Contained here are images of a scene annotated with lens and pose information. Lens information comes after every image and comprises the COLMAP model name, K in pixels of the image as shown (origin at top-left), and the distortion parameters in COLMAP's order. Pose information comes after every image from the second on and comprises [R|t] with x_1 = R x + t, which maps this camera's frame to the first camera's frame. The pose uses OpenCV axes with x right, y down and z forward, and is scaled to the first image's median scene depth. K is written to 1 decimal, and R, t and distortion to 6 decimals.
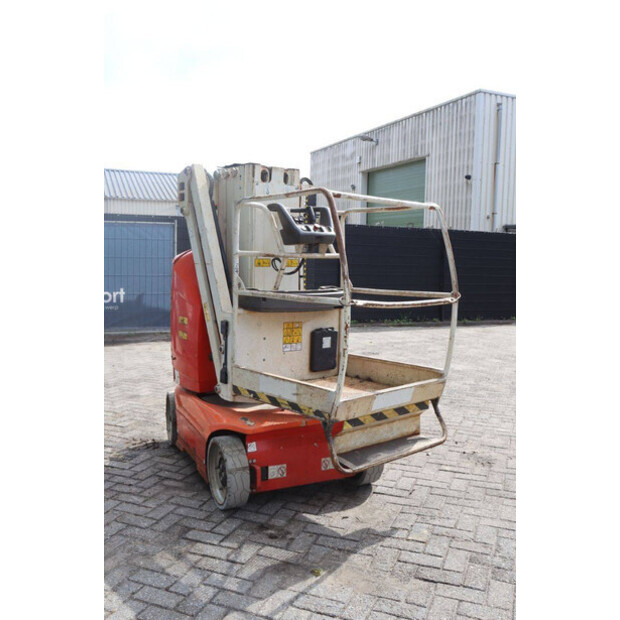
lens RADIAL K [[576.5, 0, 310.0], [0, 576.5, 310.0], [0, 0, 1]] dist [-0.067147, -0.004942]
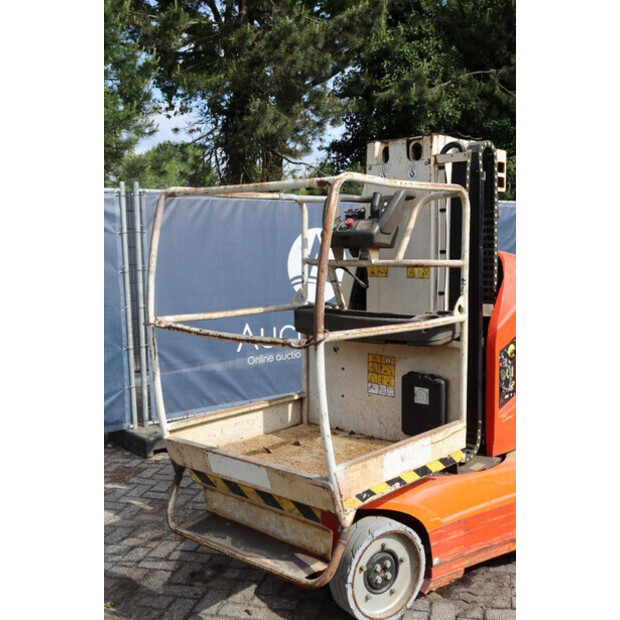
lens RADIAL K [[681.4, 0, 310.0], [0, 681.4, 310.0], [0, 0, 1]] dist [-0.017917, 0.028002]
pose [[0.139565, 0.065791, -0.988025, 0.901643], [-0.073493, 0.995727, 0.055923, -0.086656], [0.987482, 0.064808, 0.143803, 0.894631]]
